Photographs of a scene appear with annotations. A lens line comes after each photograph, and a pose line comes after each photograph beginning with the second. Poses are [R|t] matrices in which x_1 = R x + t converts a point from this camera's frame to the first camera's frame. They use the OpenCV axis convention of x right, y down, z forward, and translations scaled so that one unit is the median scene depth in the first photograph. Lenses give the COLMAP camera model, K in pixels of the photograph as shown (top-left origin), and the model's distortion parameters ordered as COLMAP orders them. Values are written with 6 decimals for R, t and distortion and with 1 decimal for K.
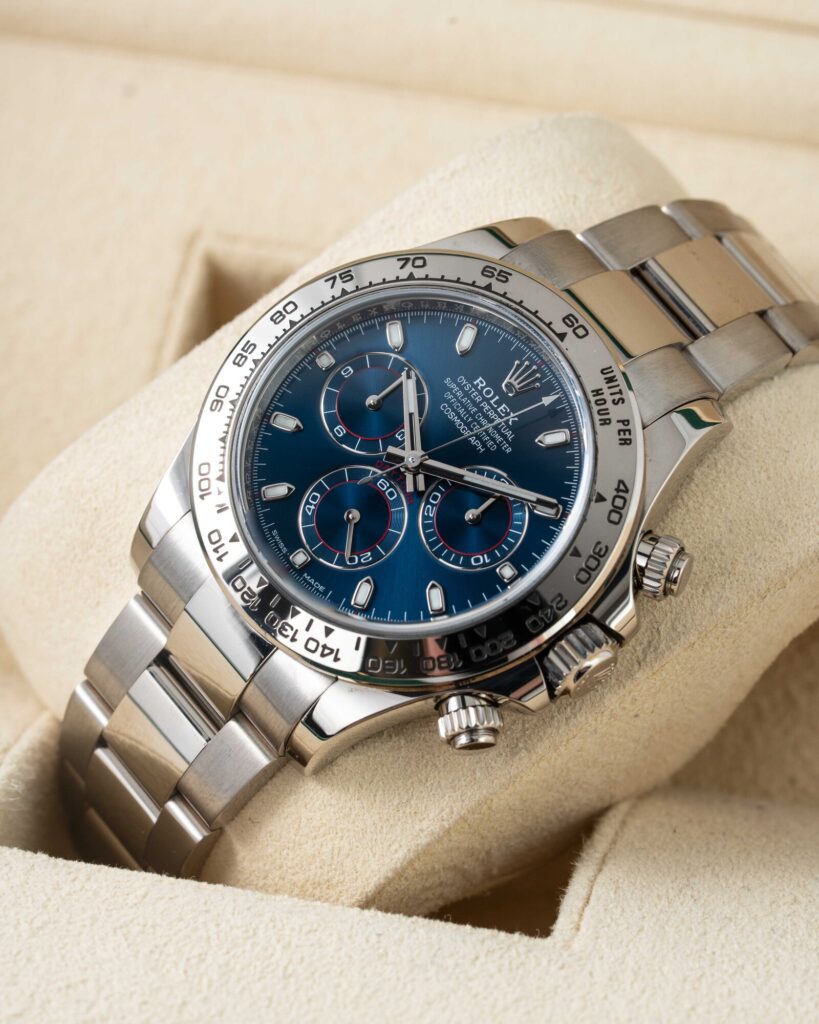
lens RADIAL K [[5340.8, 0, 404.8], [0, 5340.8, 502.0], [0, 0, 1]] dist [-1.790449, 0.000000]
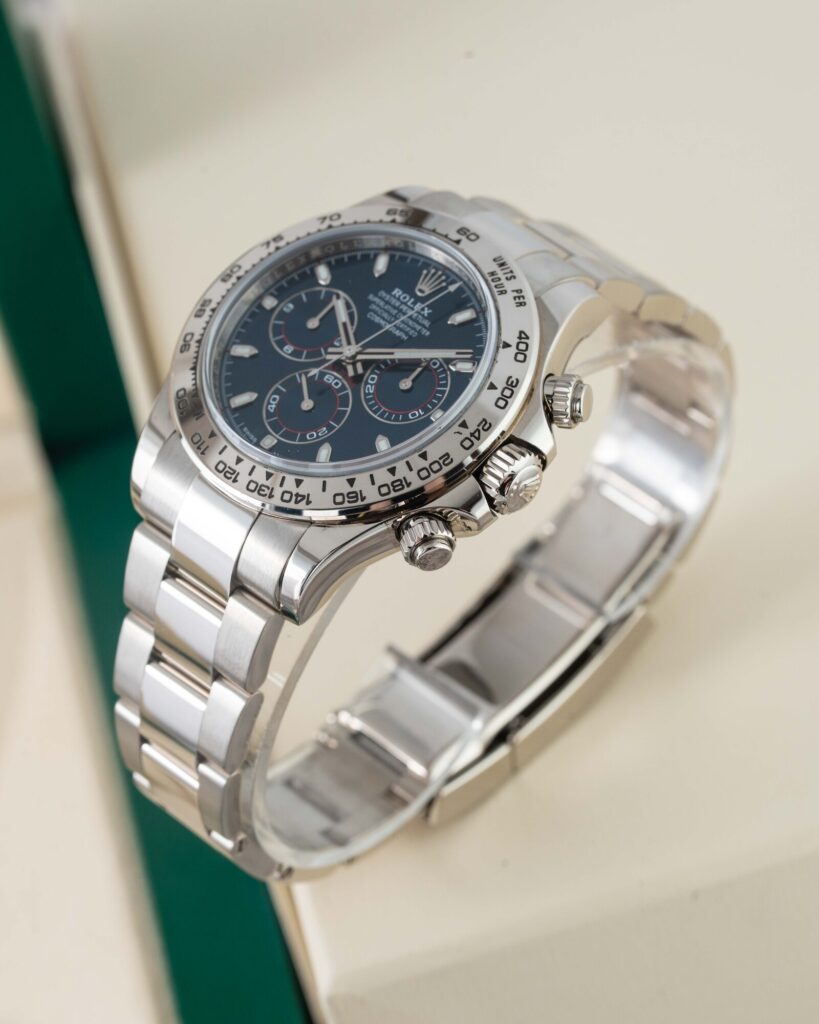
lens RADIAL K [[5340.8, 0, 412.5], [0, 5340.8, 519.0], [0, 0, 1]] dist [-1.790449, 0.000000]
pose [[0.989083, -0.146875, 0.011952, -0.004464], [0.143713, 0.943487, -0.298627, 0.389102], [0.032584, 0.297084, 0.954295, -0.138745]]
